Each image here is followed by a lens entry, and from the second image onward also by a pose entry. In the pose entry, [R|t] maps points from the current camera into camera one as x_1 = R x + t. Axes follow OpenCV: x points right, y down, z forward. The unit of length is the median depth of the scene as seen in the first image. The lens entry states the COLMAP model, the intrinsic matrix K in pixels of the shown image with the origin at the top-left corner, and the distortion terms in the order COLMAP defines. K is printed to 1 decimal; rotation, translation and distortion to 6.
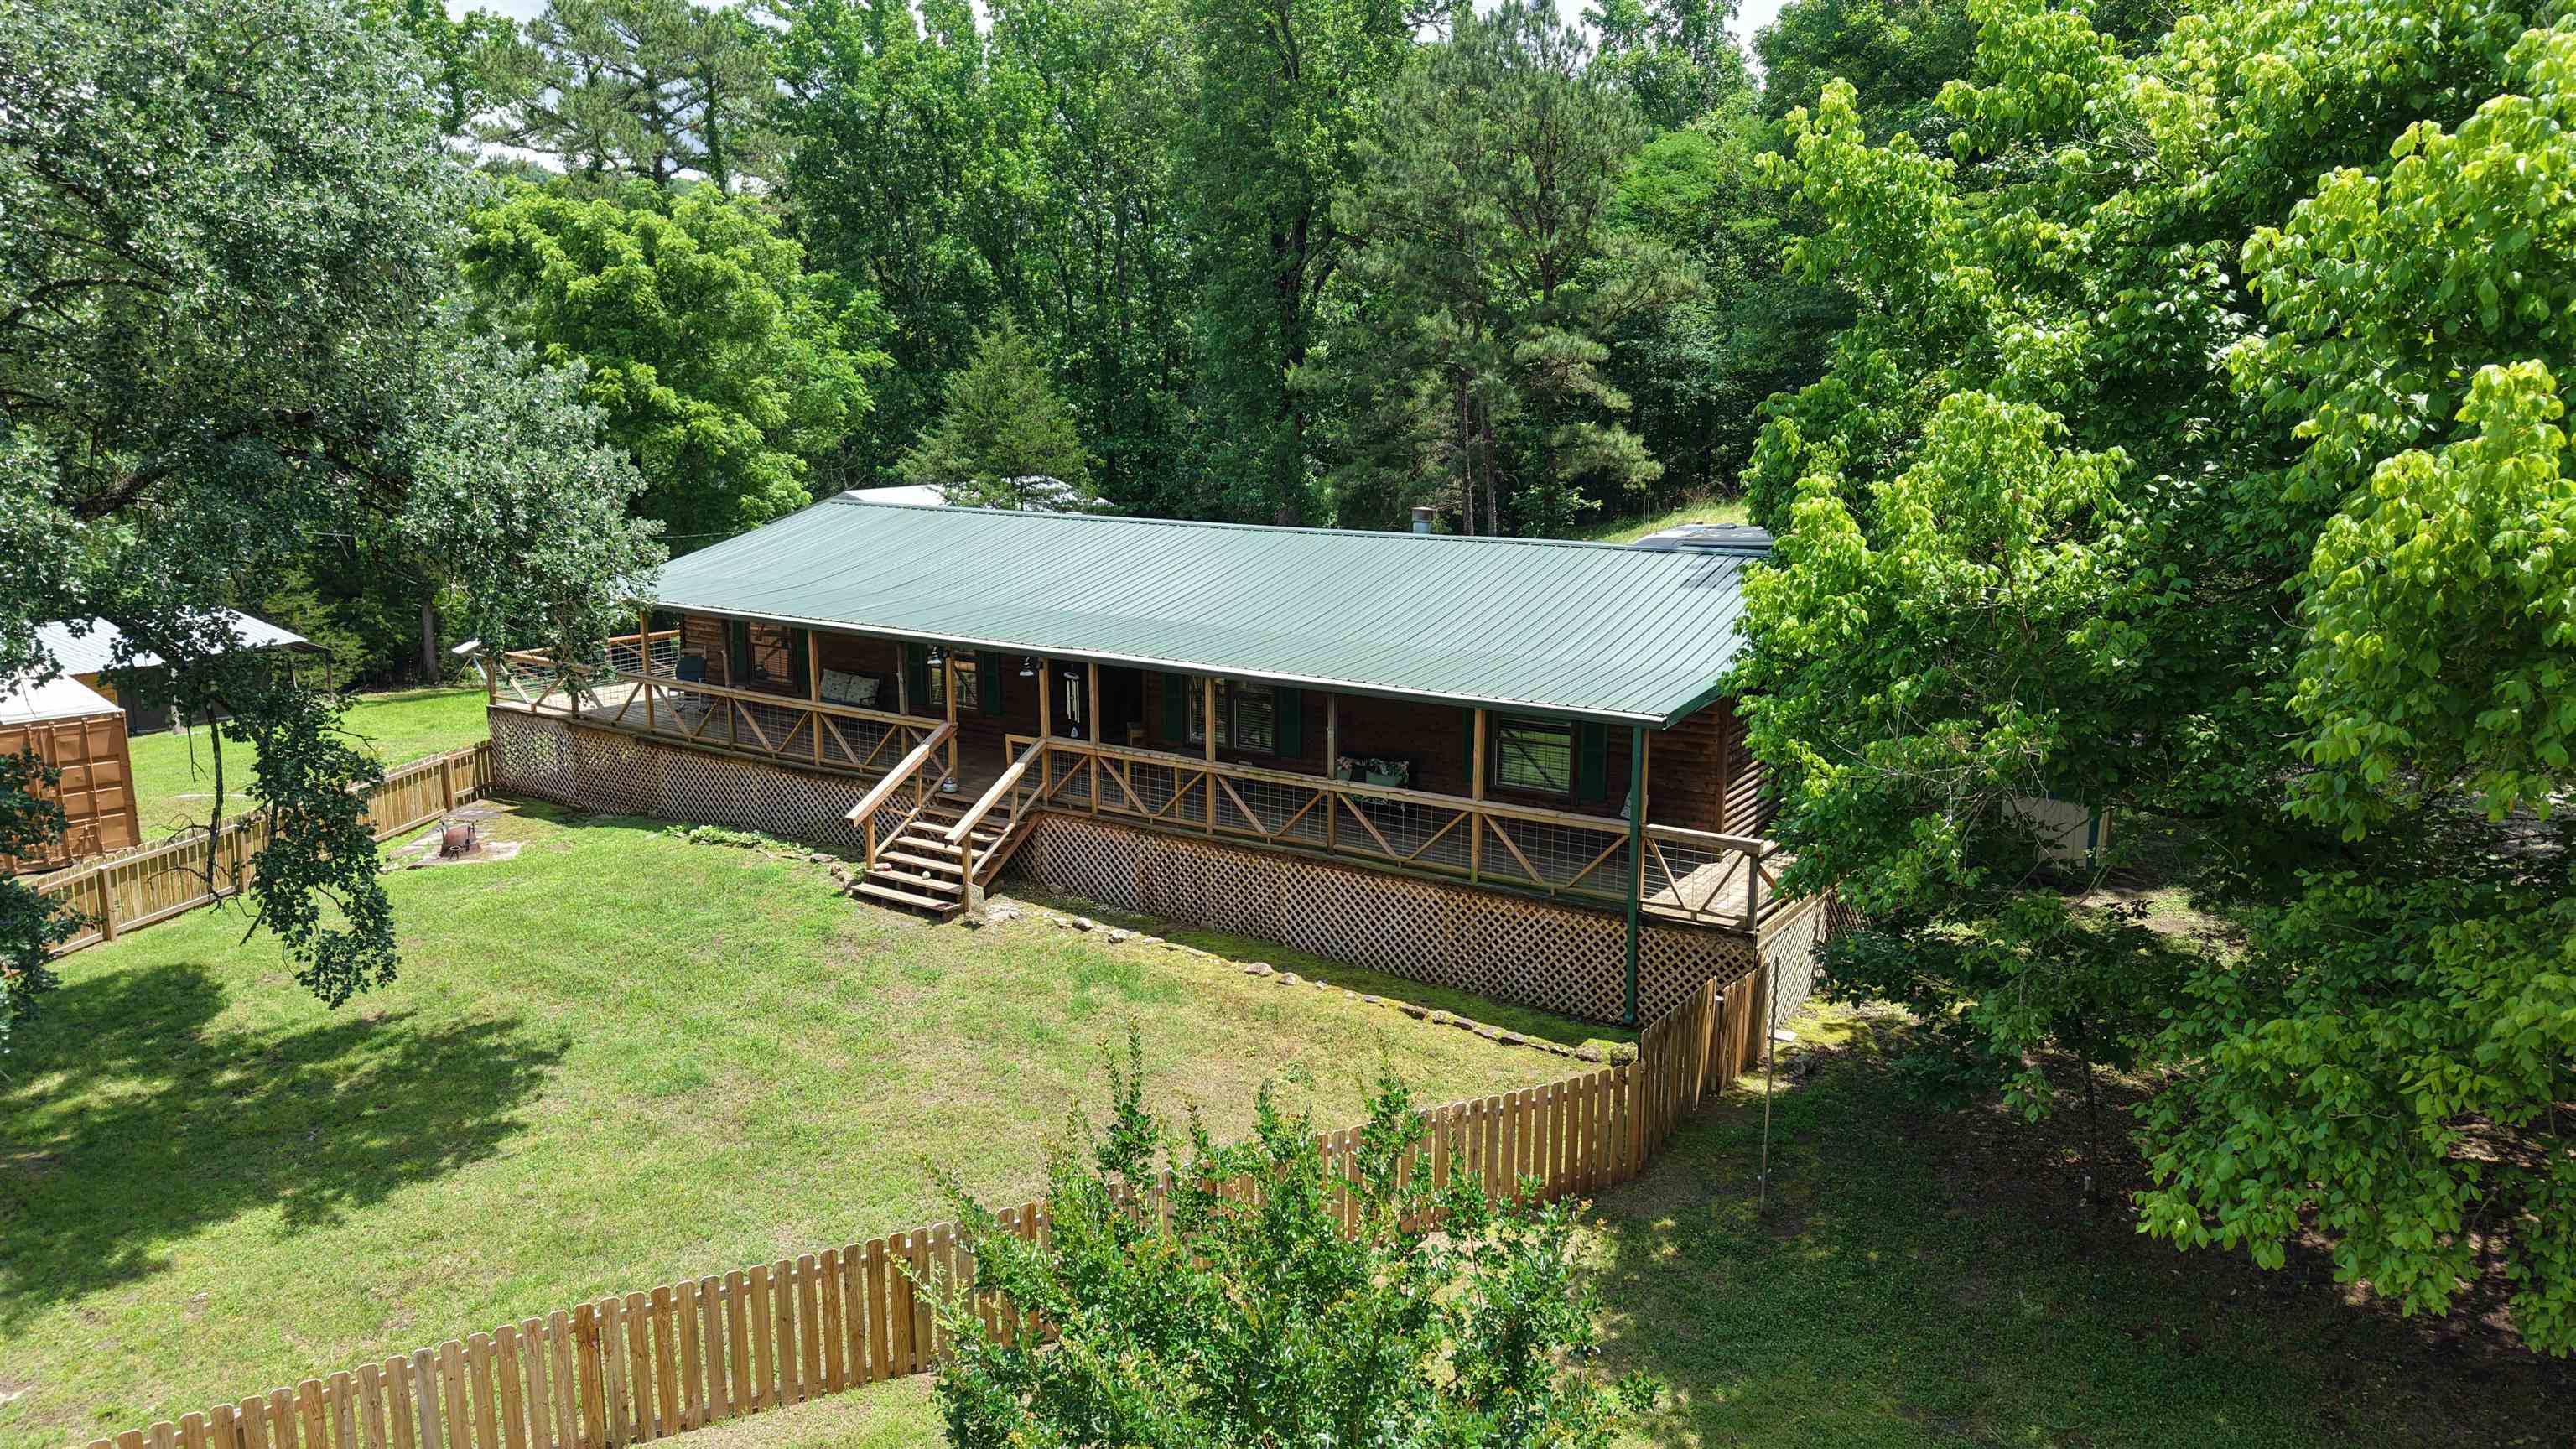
lens RADIAL K [[1725.9, 0, 1284.0], [0, 1725.9, 726.0], [0, 0, 1]] dist [0.022900, -0.027298]
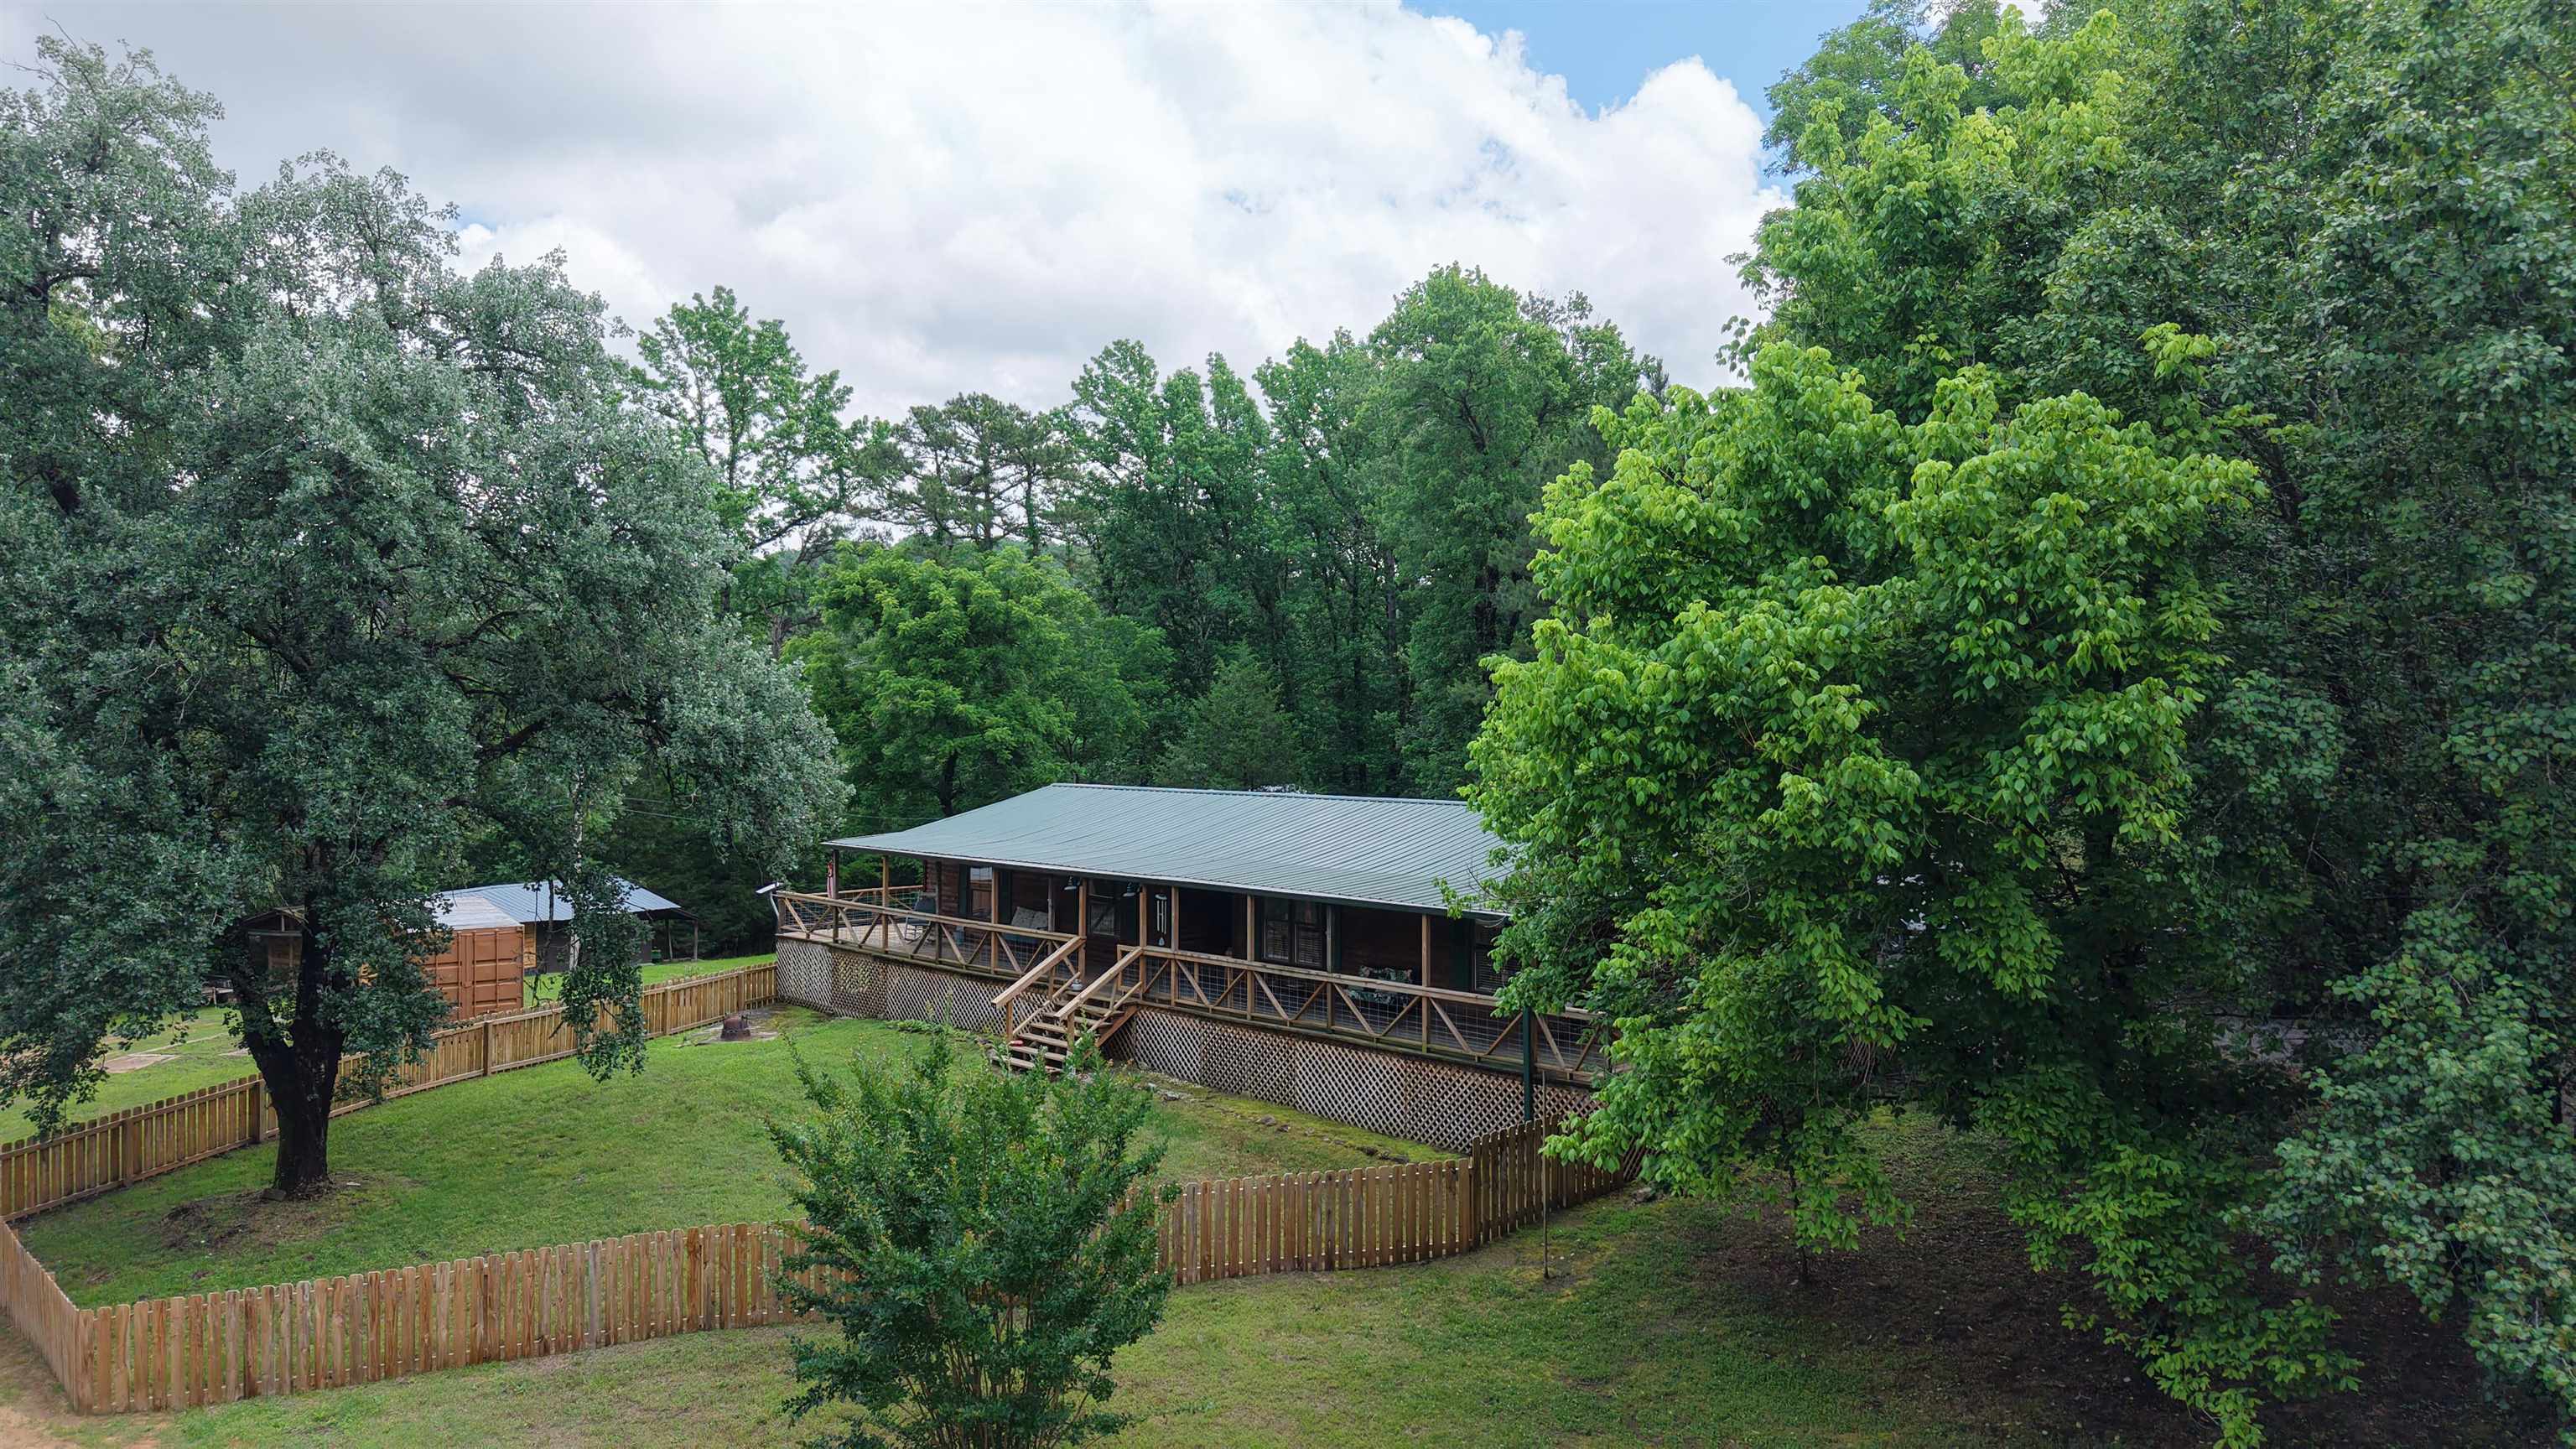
lens RADIAL K [[1706.8, 0, 1287.3], [0, 1706.8, 740.8], [0, 0, 1]] dist [0.065672, -0.098413]
pose [[0.979632, 0.004332, -0.200753, 0.224987], [-0.041556, 0.982497, -0.181584, 0.082556], [0.196452, 0.186229, 0.962666, -0.250406]]
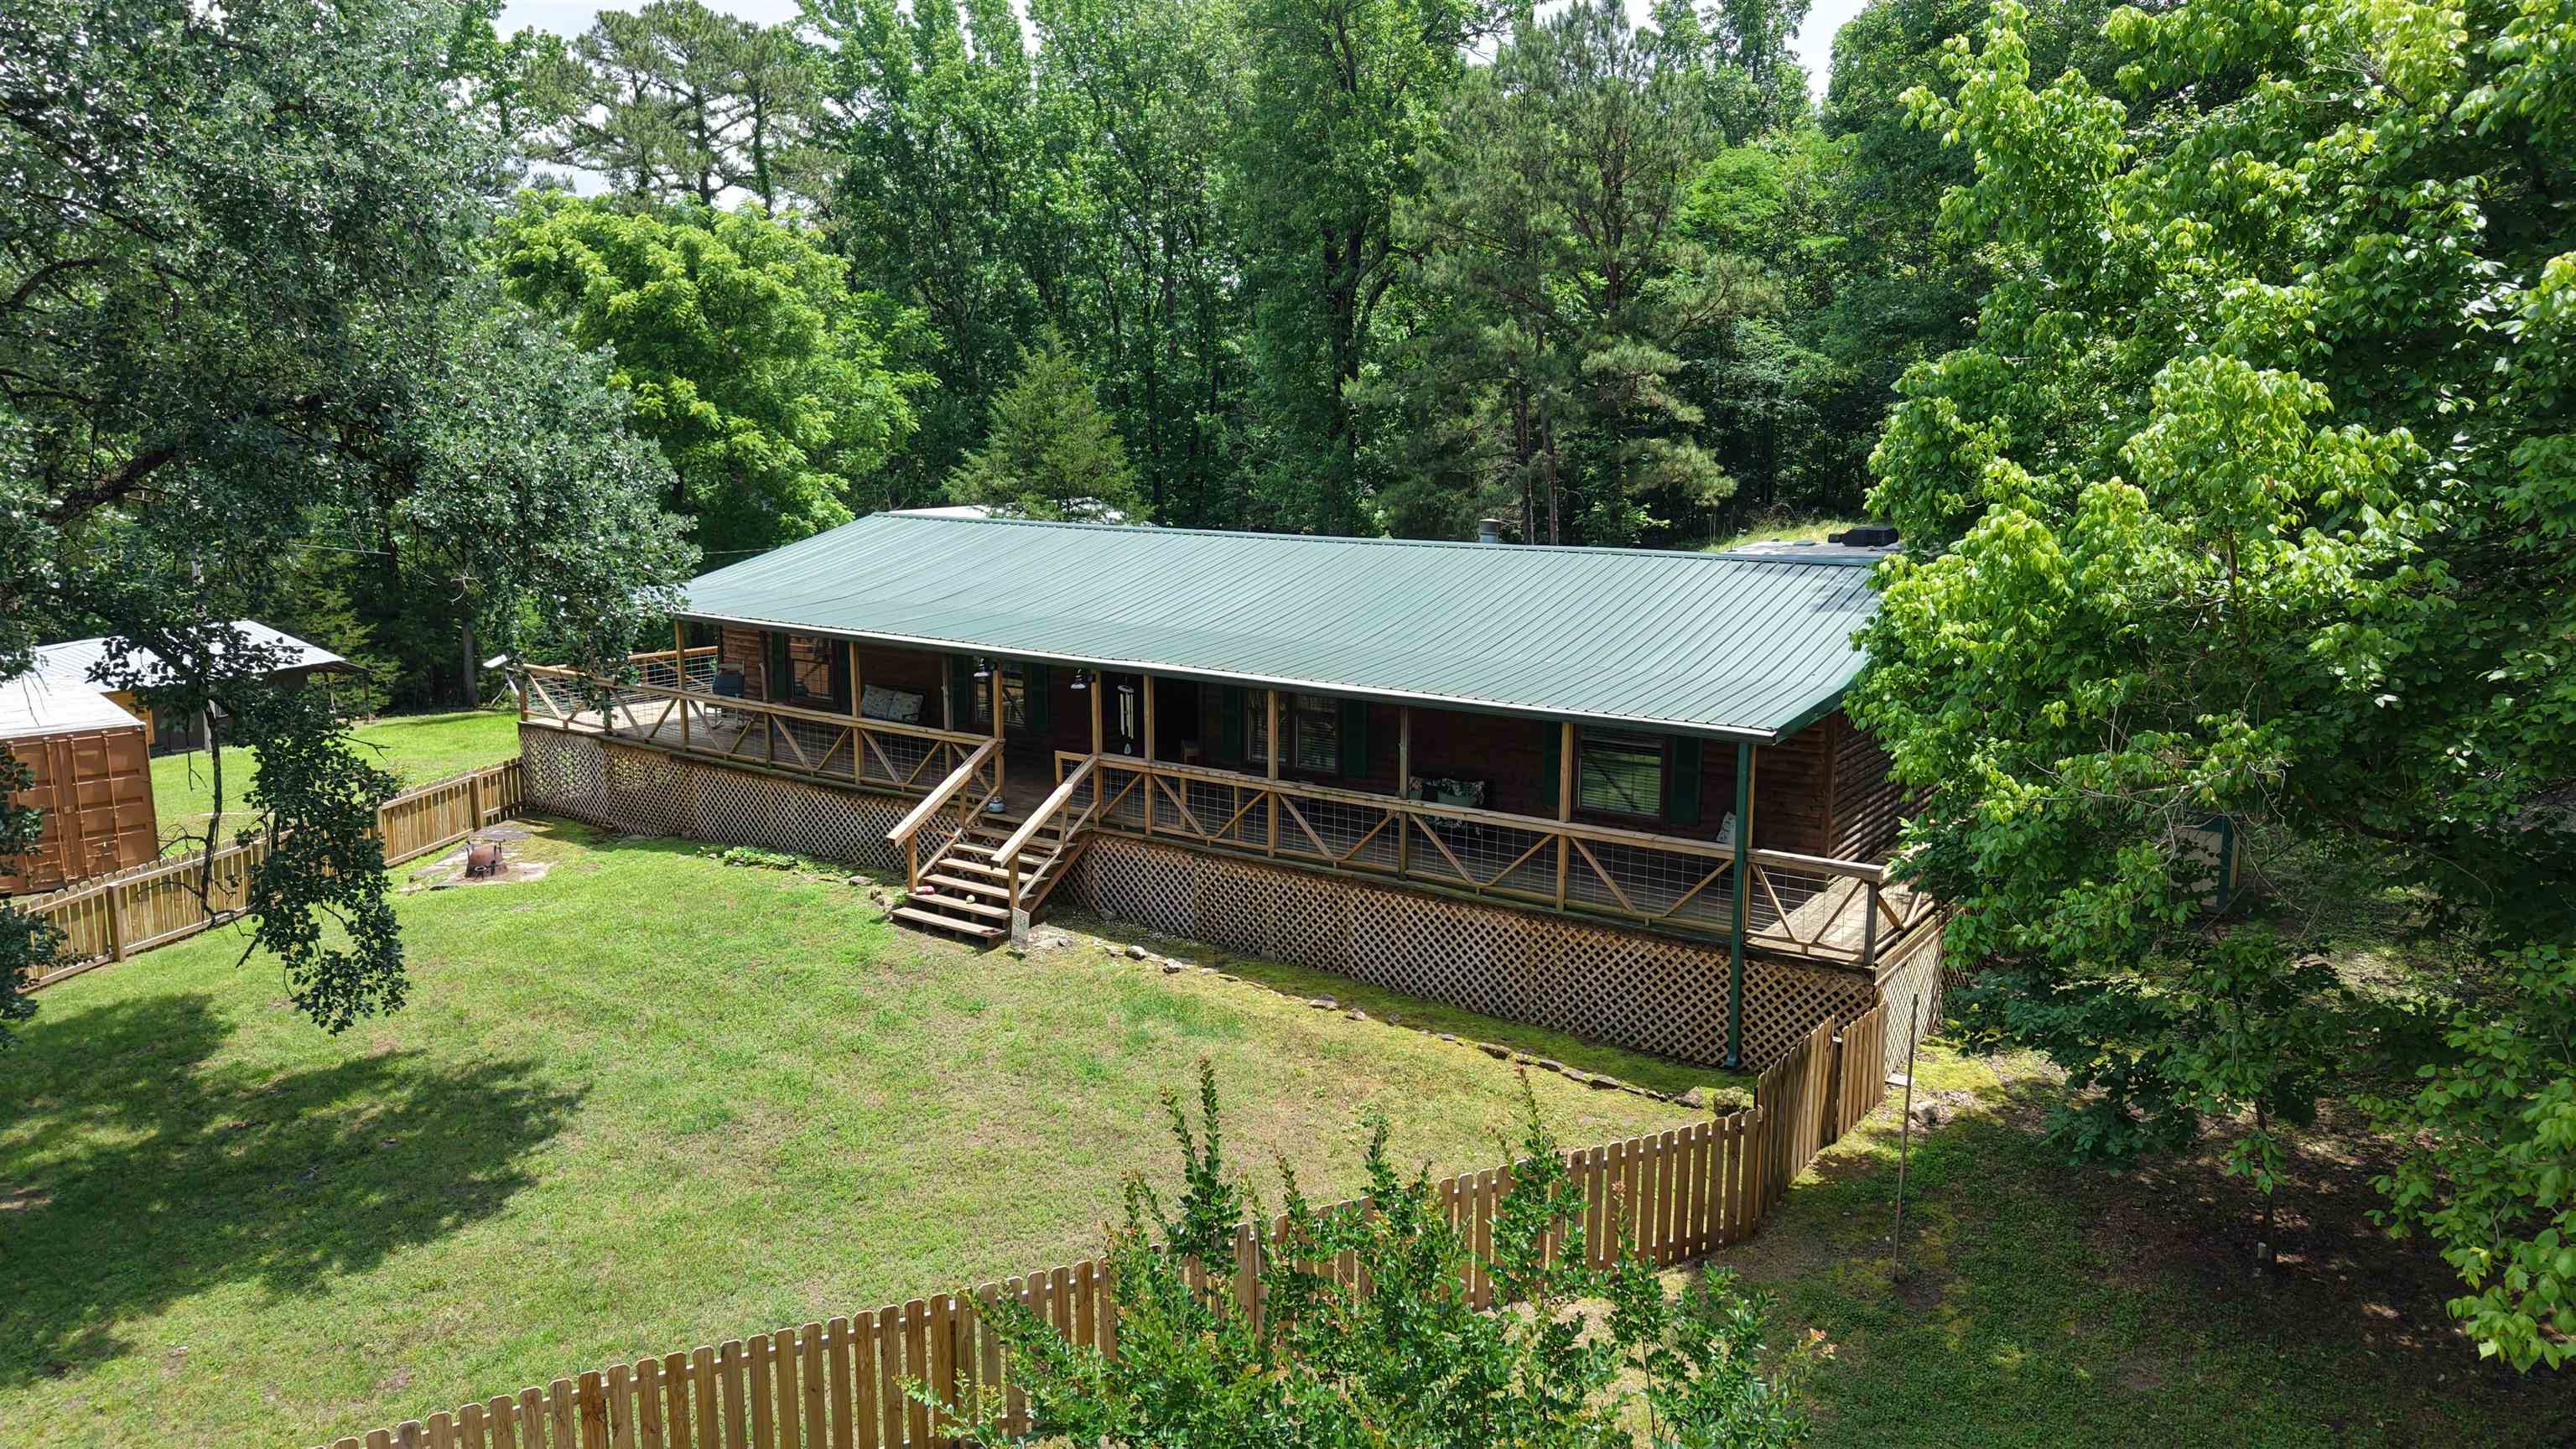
lens RADIAL K [[1726.9, 0, 1282.1], [0, 1726.9, 734.6], [0, 0, 1]] dist [0.011509, -0.010499]
pose [[0.999701, 0.005690, -0.023787, -0.014864], [-0.006038, 0.999875, -0.014587, 0.008799], [0.023701, 0.014727, 0.999611, 0.059343]]
